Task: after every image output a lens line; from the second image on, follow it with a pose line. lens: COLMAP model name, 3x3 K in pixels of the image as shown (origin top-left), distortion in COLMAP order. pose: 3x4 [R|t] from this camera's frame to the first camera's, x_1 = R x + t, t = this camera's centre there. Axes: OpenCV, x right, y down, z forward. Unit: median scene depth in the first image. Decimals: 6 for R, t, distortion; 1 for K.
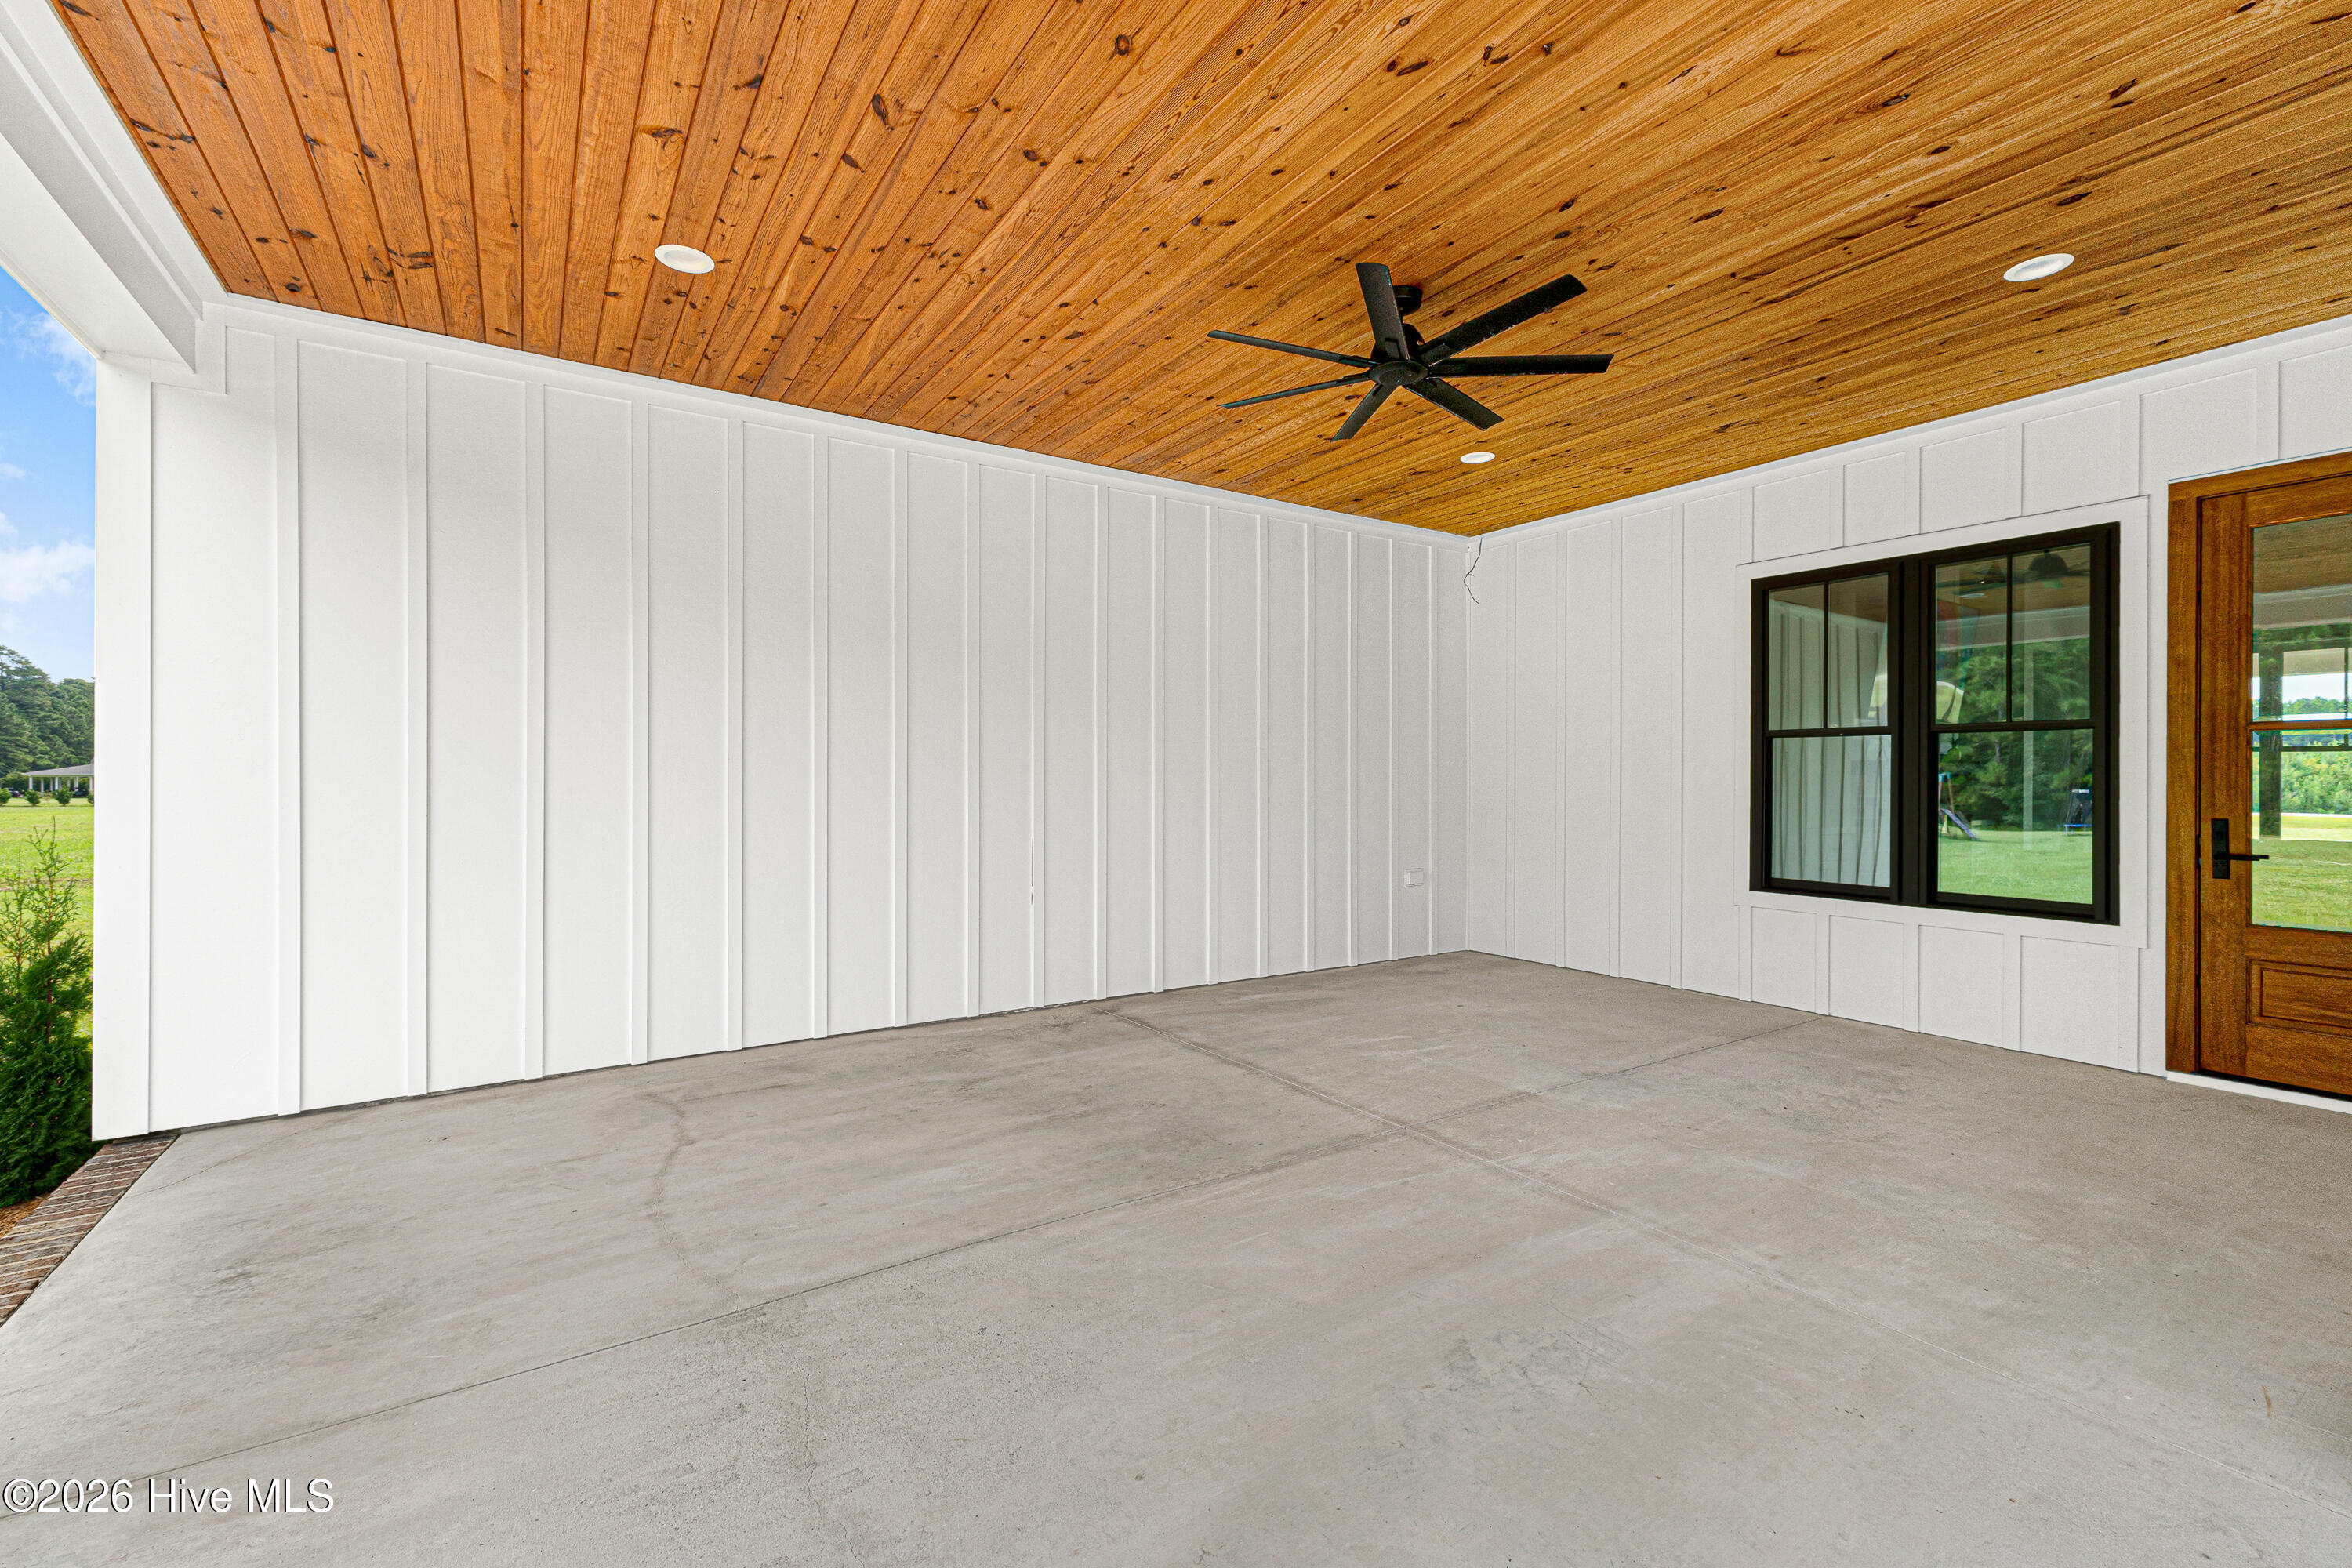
lens RADIAL K [[1002.8, 0, 1164.2], [0, 1002.8, 778.2], [0, 0, 1]] dist [0.001618, 0.000214]
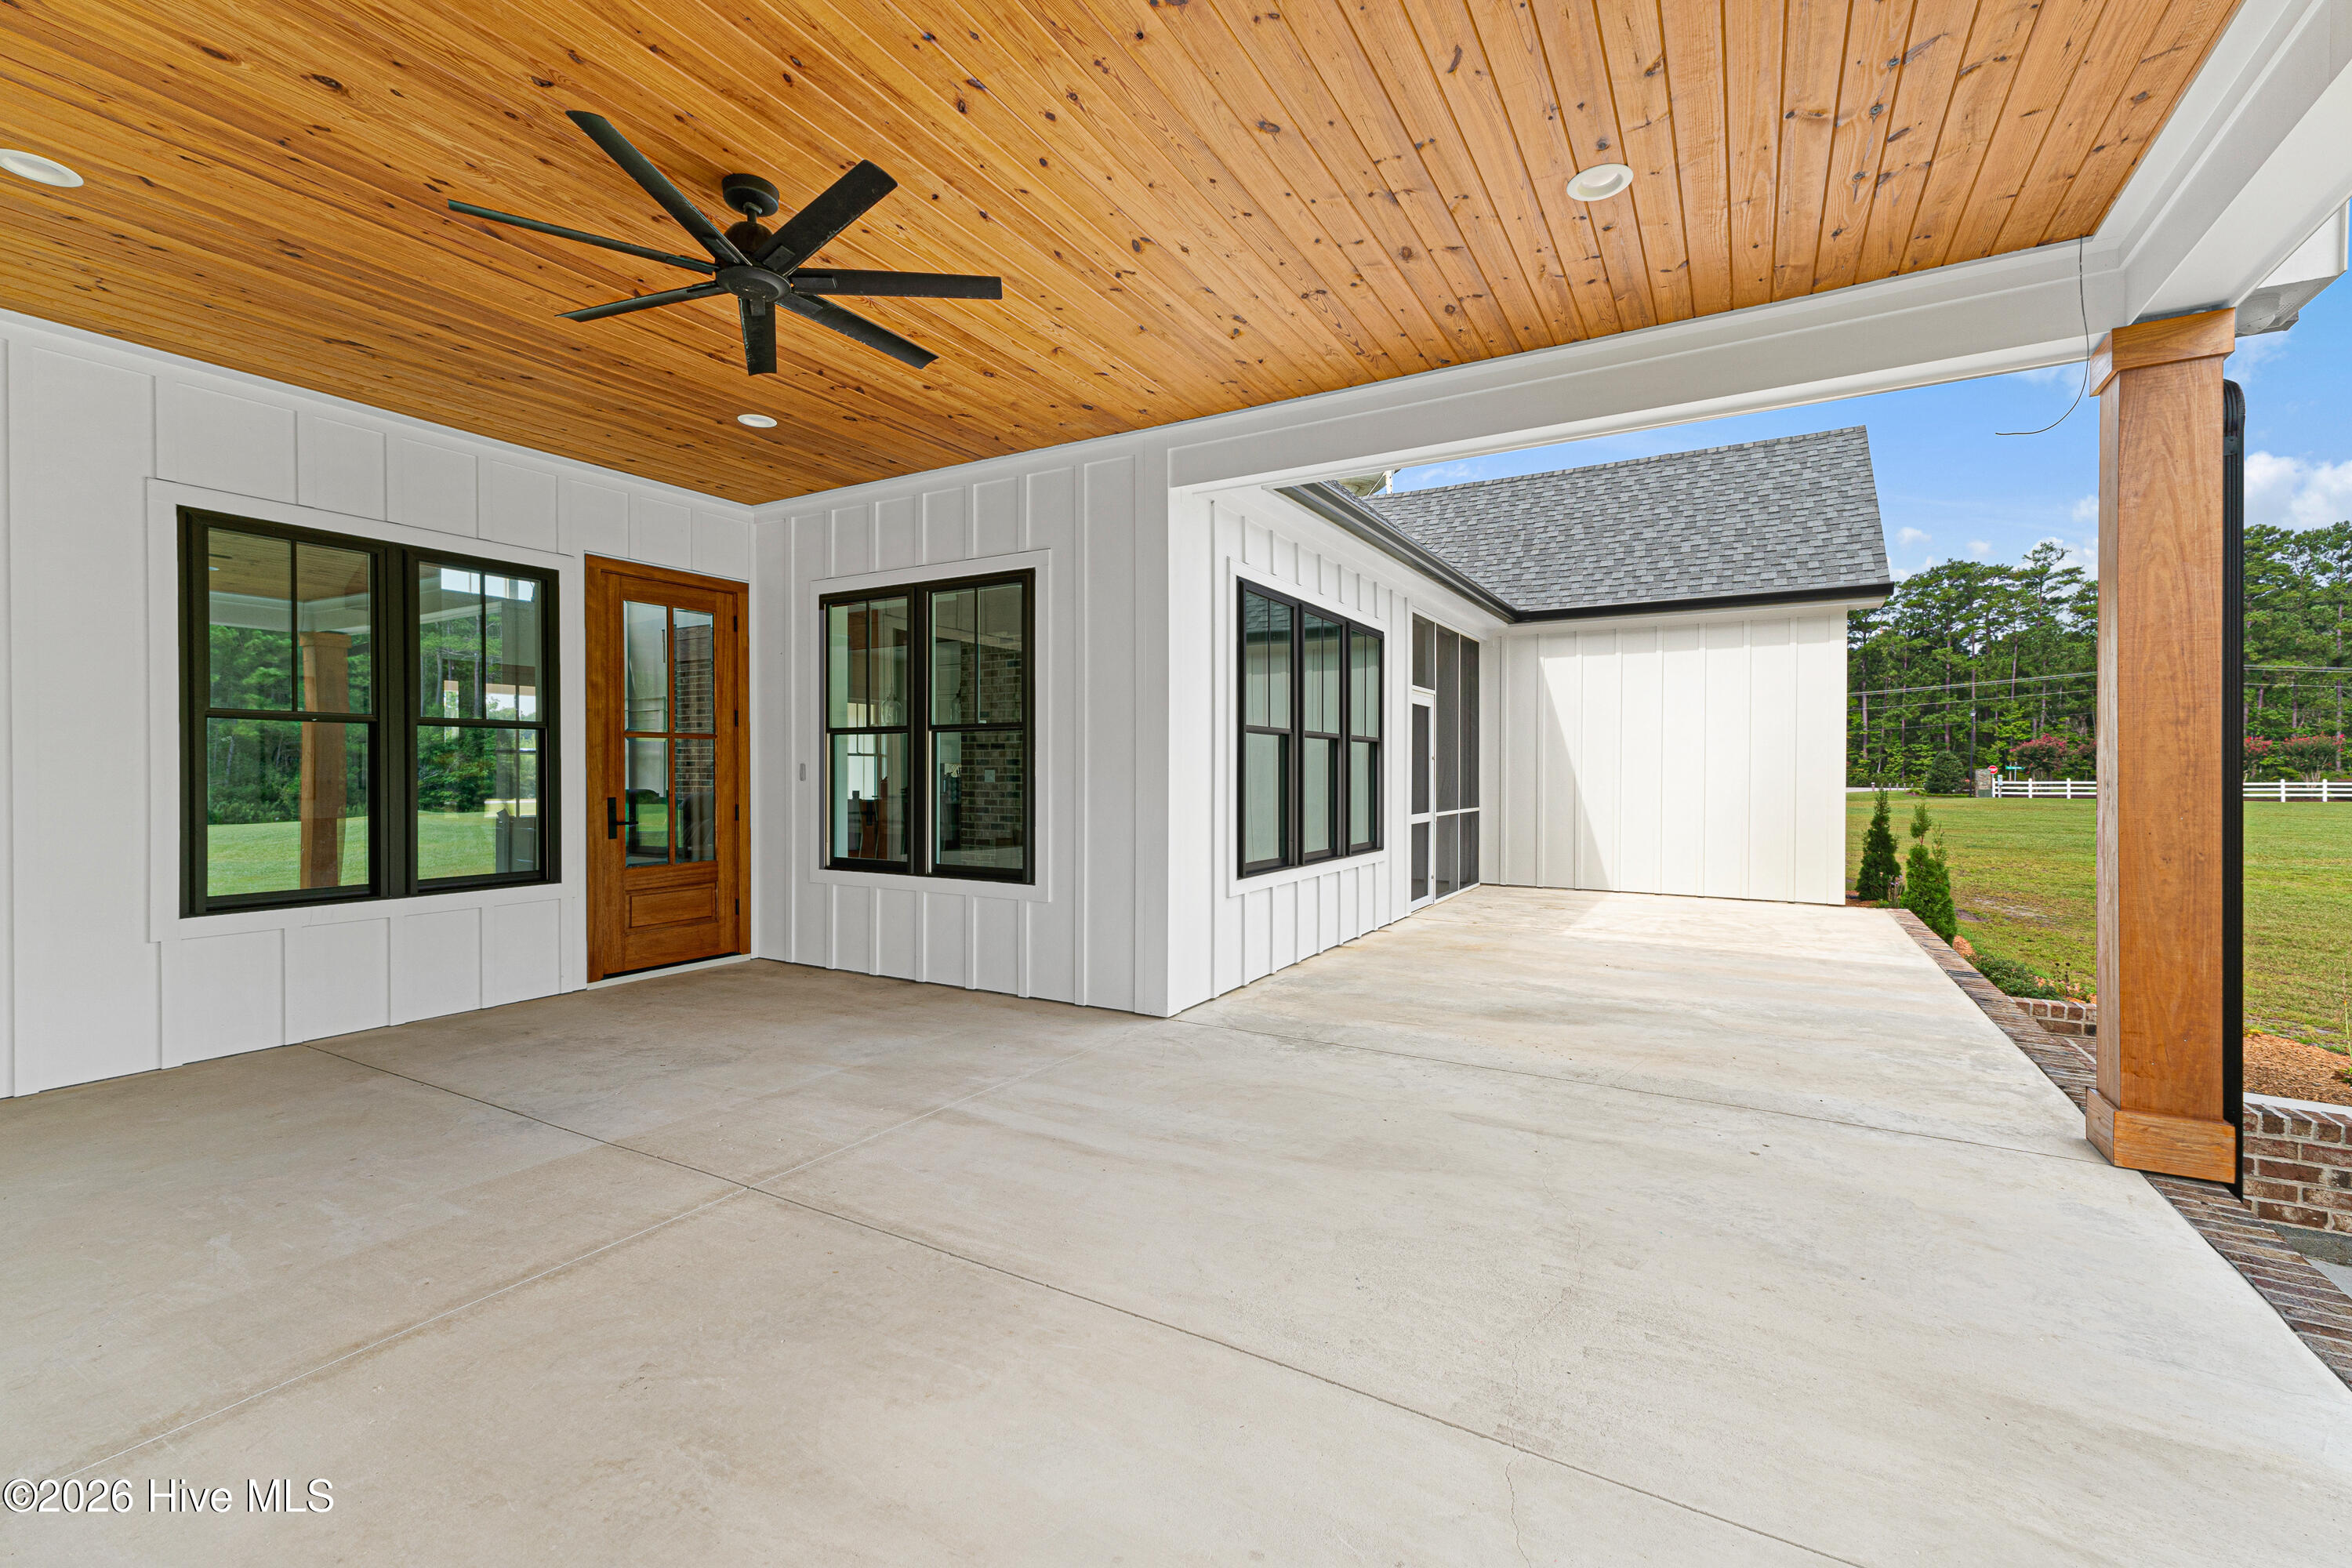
lens RADIAL K [[1002.8, 0, 1164.2], [0, 1002.8, 778.2], [0, 0, 1]] dist [0.001618, 0.000214]
pose [[-0.455846, -0.009119, 0.890012, -0.596674], [-0.002075, 0.999956, 0.009182, -0.002042], [-0.890056, 0.002339, -0.455845, 0.965563]]
